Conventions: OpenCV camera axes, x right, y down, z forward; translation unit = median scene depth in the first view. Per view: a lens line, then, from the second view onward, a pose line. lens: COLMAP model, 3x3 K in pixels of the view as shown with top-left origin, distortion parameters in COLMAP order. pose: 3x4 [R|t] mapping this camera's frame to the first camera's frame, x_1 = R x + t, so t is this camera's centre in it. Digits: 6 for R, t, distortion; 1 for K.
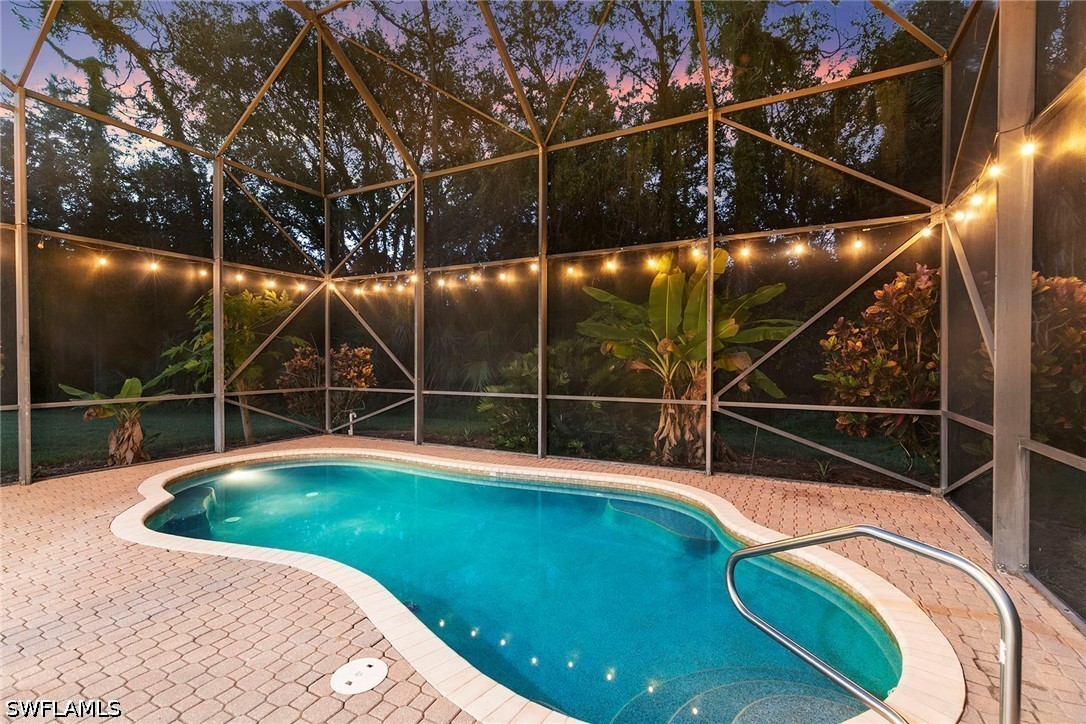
lens RADIAL K [[485.3, 0, 543.0], [0, 485.3, 362.0], [0, 0, 1]] dist [0.002026, 0.000145]
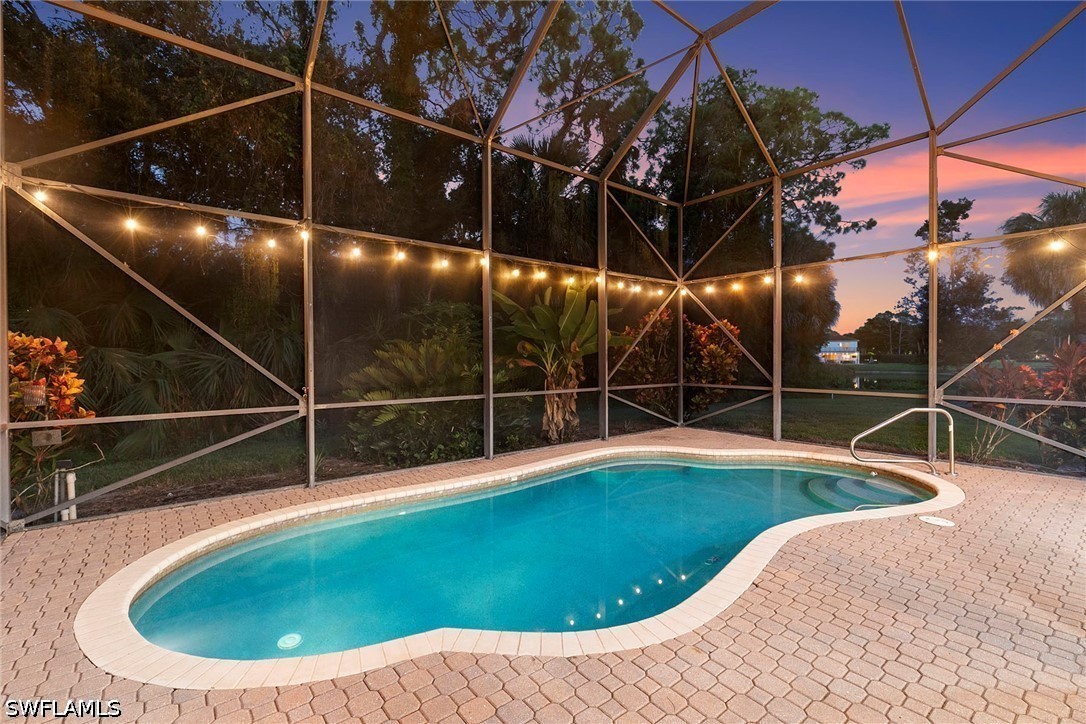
lens RADIAL K [[485.3, 0, 543.0], [0, 485.3, 362.0], [0, 0, 1]] dist [0.002026, 0.000145]
pose [[0.401300, -0.012243, 0.915865, -0.806360], [0.006732, 0.999923, 0.010417, -0.006419], [-0.915922, 0.001985, 0.401351, 0.481503]]
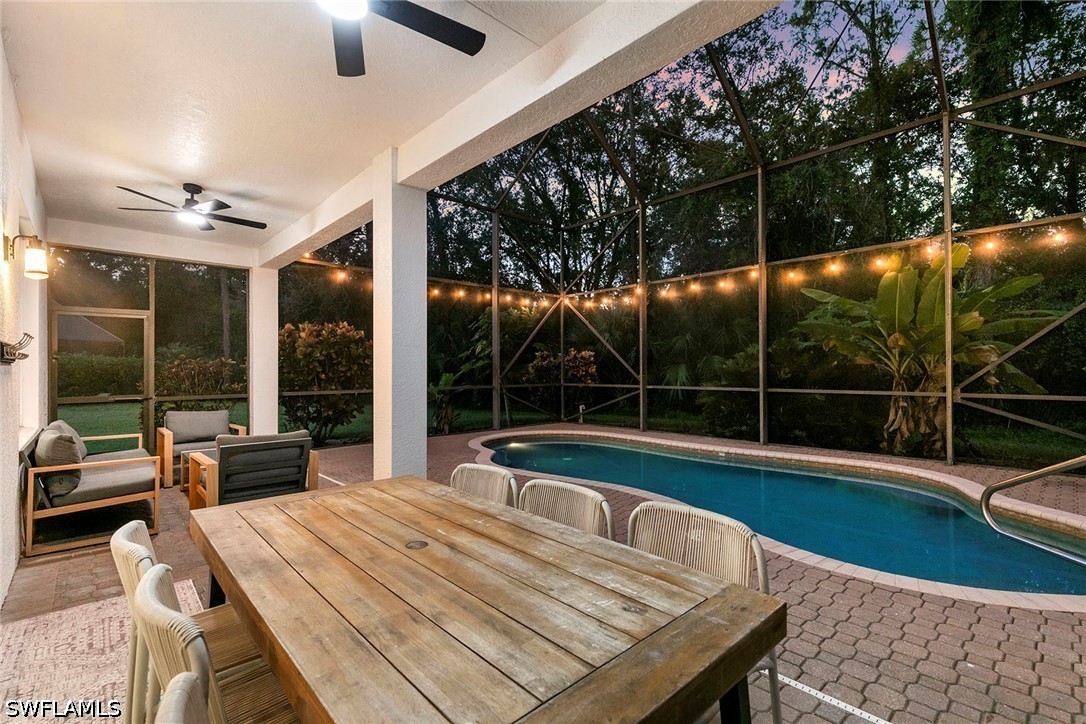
lens RADIAL K [[485.3, 0, 543.0], [0, 485.3, 362.0], [0, 0, 1]] dist [0.002026, 0.000145]
pose [[0.940724, -0.010275, -0.339018, -0.093923], [0.003711, 0.999793, -0.020004, 0.026924], [0.339153, 0.017560, 0.940567, -0.207378]]
